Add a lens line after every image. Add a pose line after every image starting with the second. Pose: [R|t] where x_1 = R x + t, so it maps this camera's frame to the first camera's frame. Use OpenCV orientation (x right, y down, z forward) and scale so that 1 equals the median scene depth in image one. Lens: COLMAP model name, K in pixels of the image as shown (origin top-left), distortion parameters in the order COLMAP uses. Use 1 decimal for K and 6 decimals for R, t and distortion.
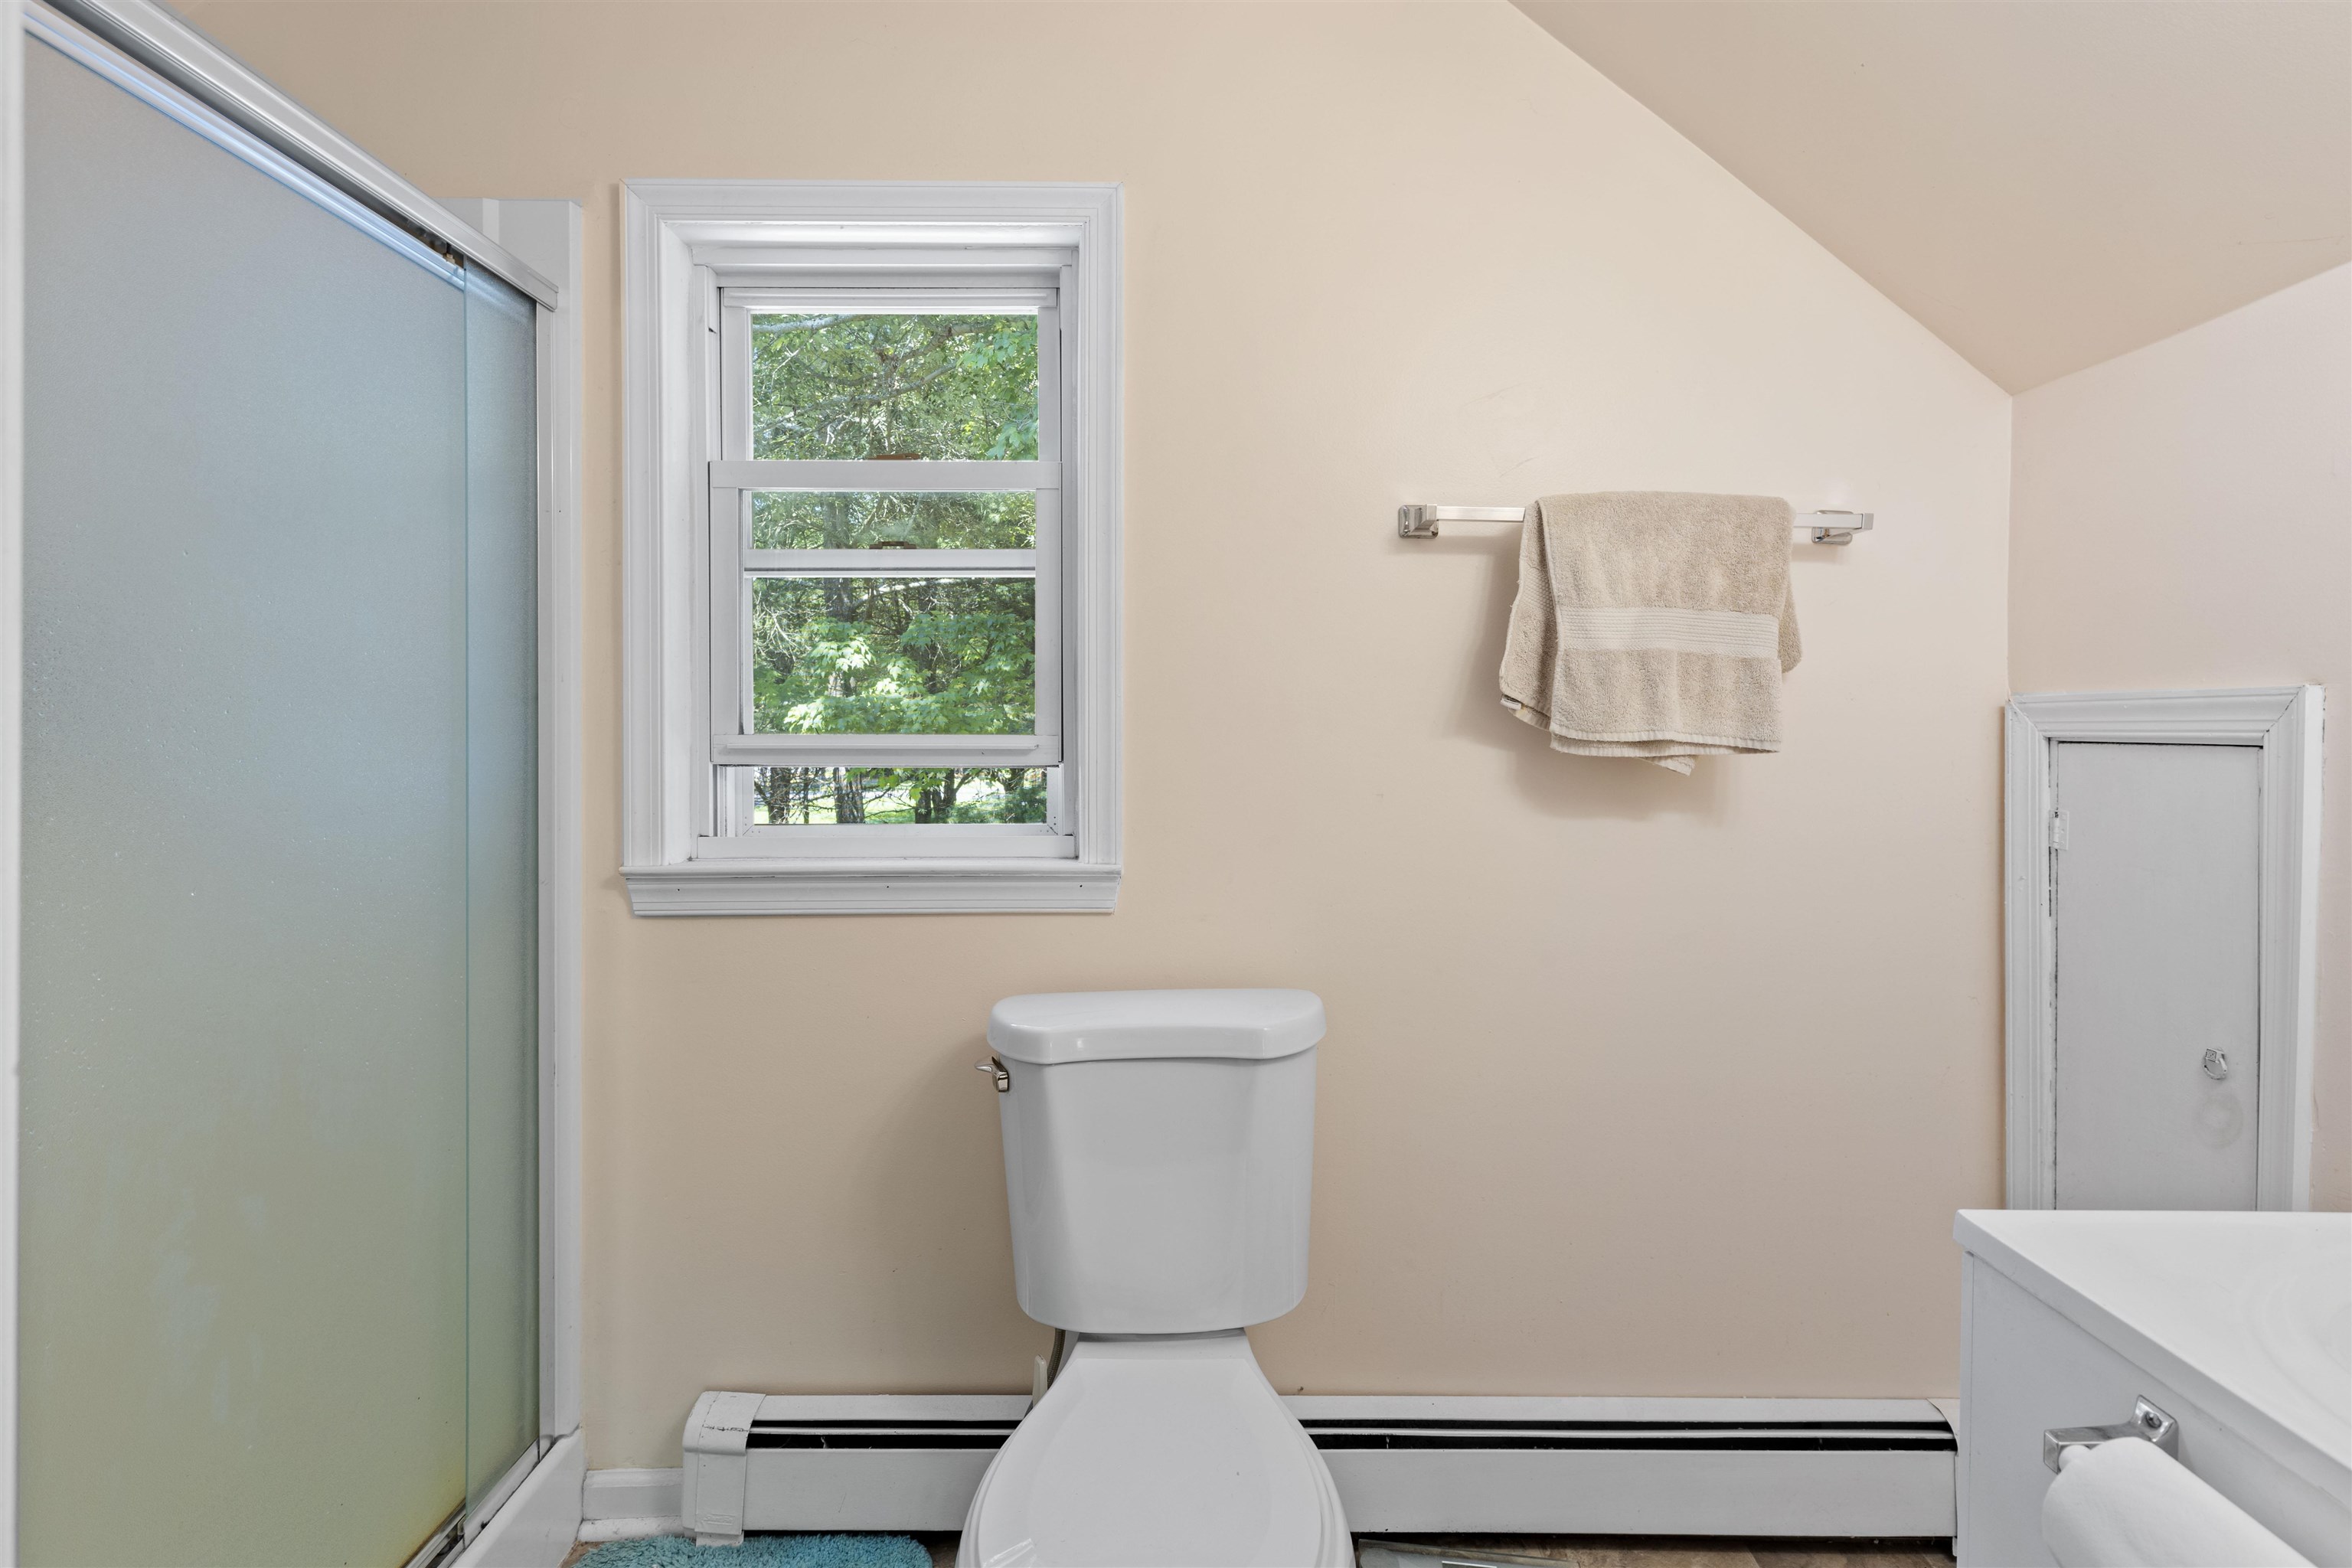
lens RADIAL K [[1083.5, 0, 1171.1], [0, 1083.5, 722.1], [0, 0, 1]] dist [0.010446, -0.001196]
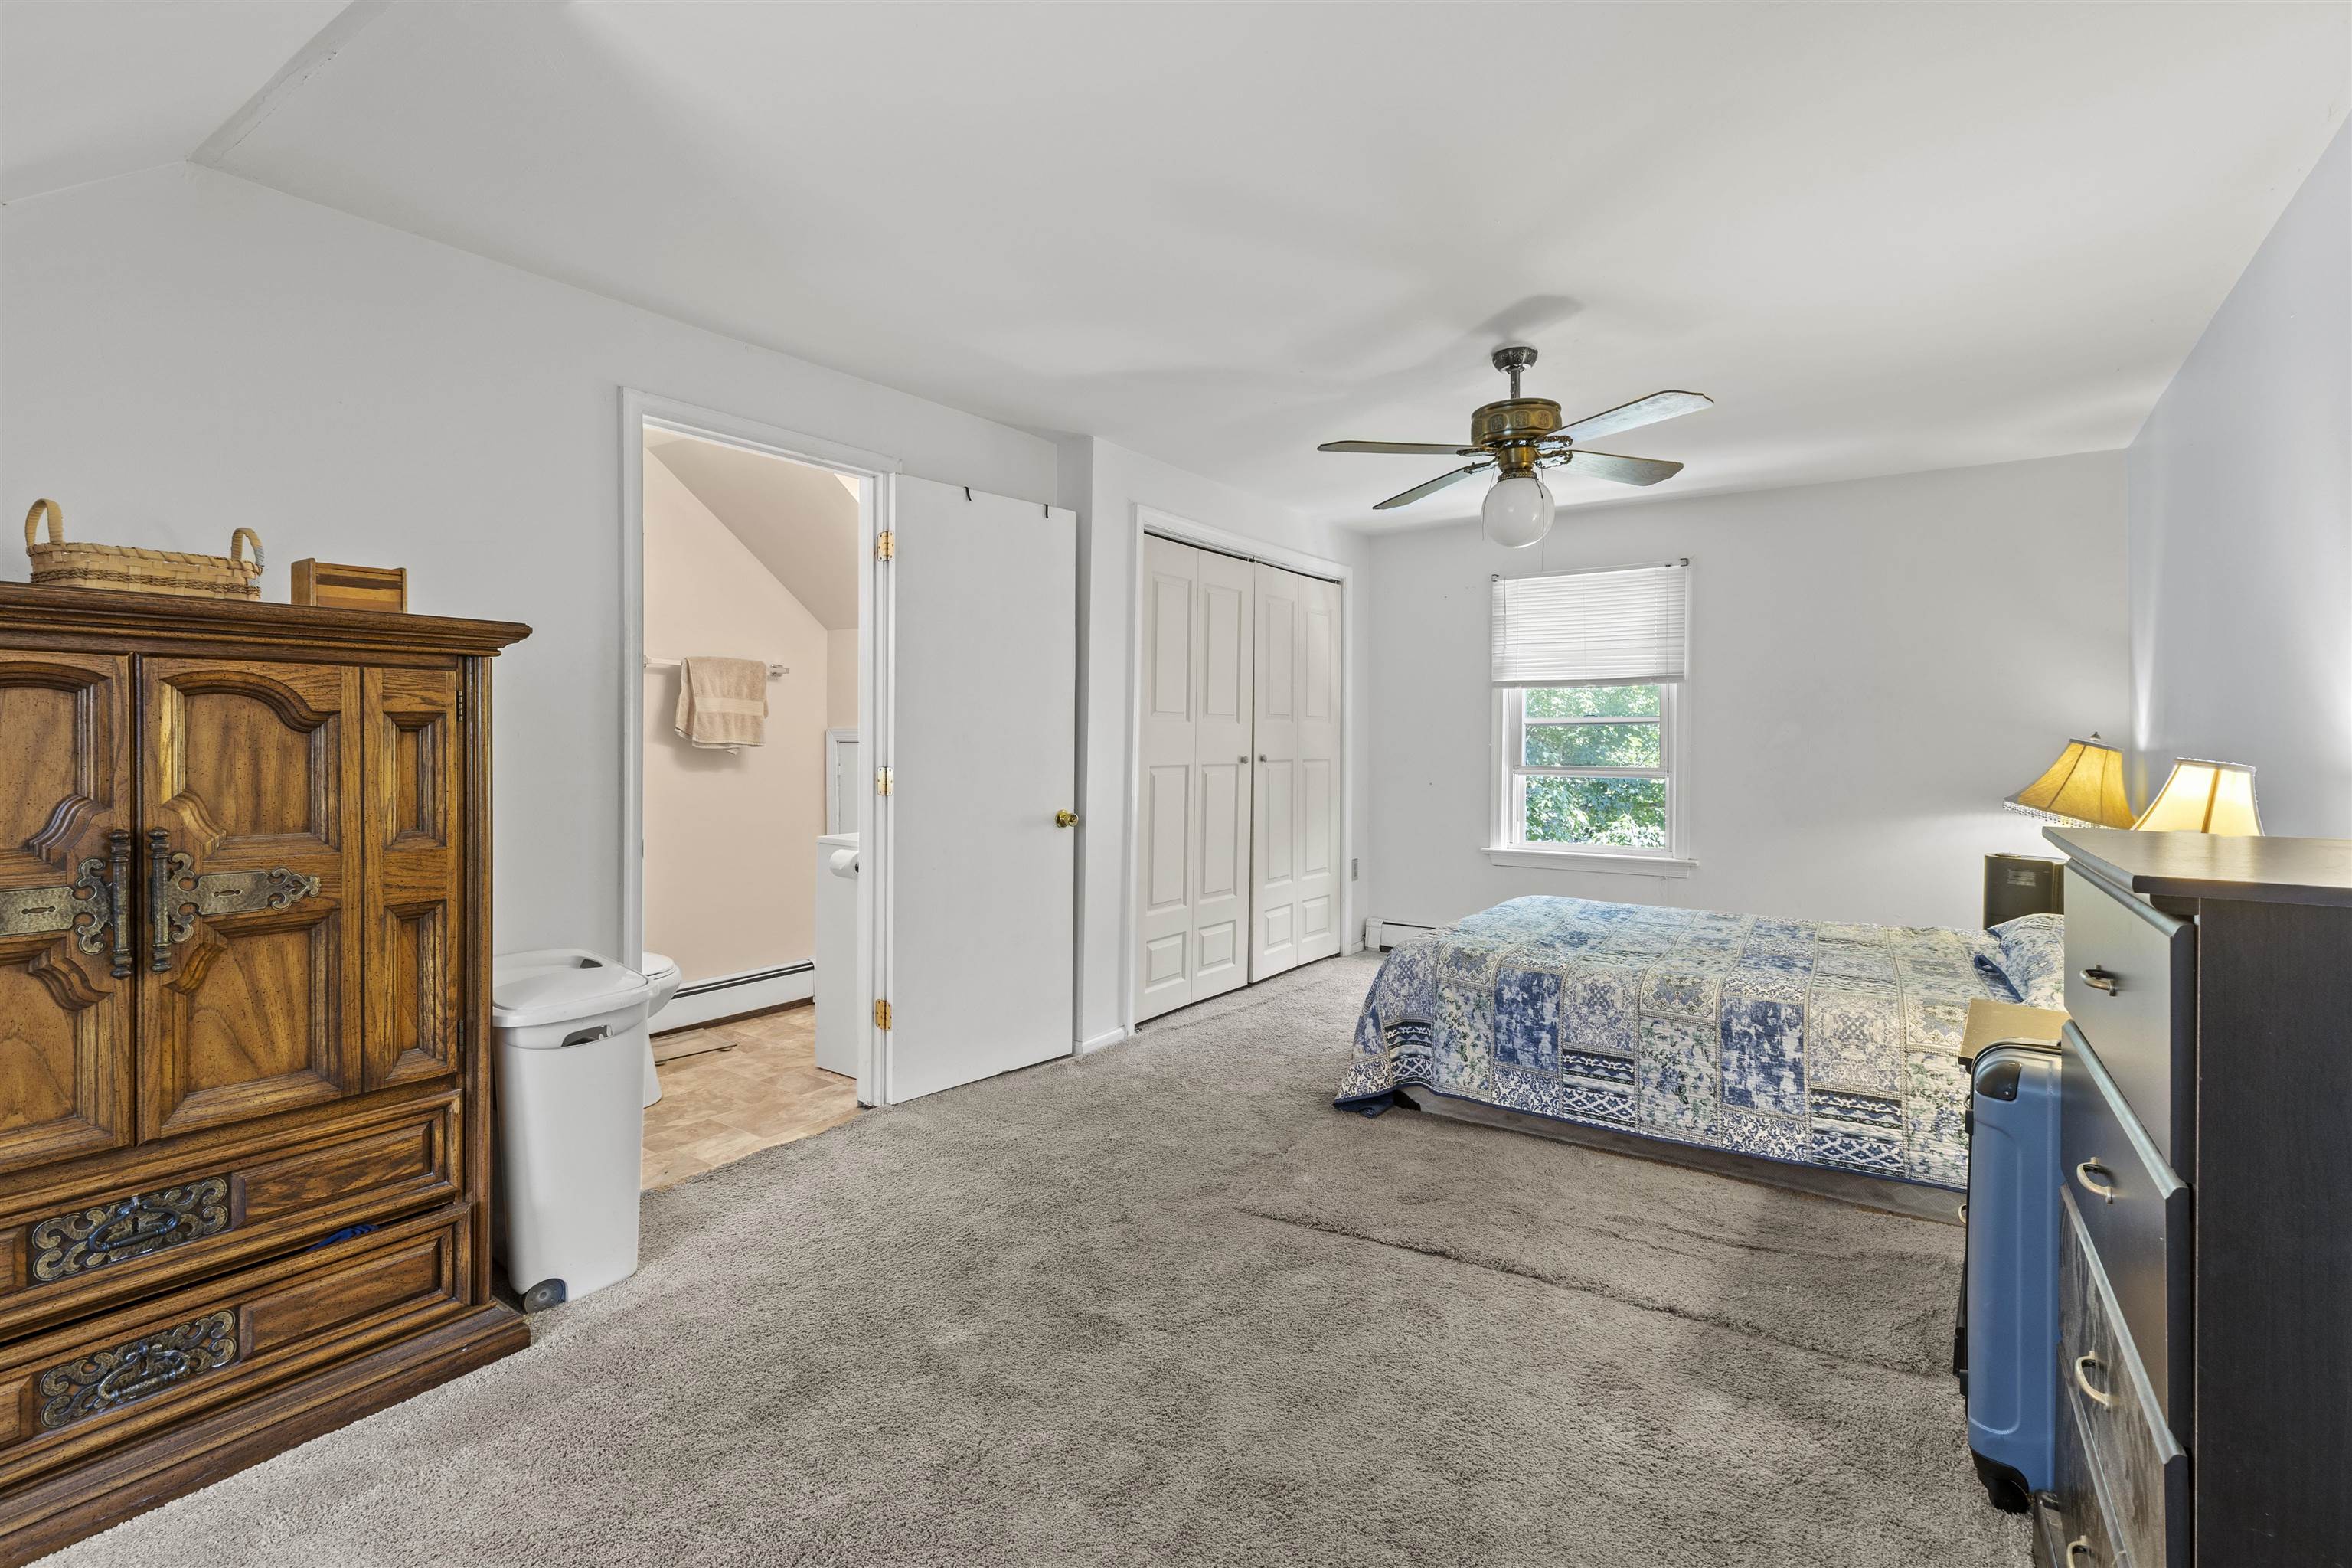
lens RADIAL K [[1083.5, 0, 1170.1], [0, 1083.5, 754.8], [0, 0, 1]] dist [0.010446, -0.001196]
pose [[0.570640, -0.015191, 0.821060, -1.253308], [-0.000597, 0.999821, 0.018913, -0.008126], [-0.821200, -0.011282, 0.570529, -1.620290]]
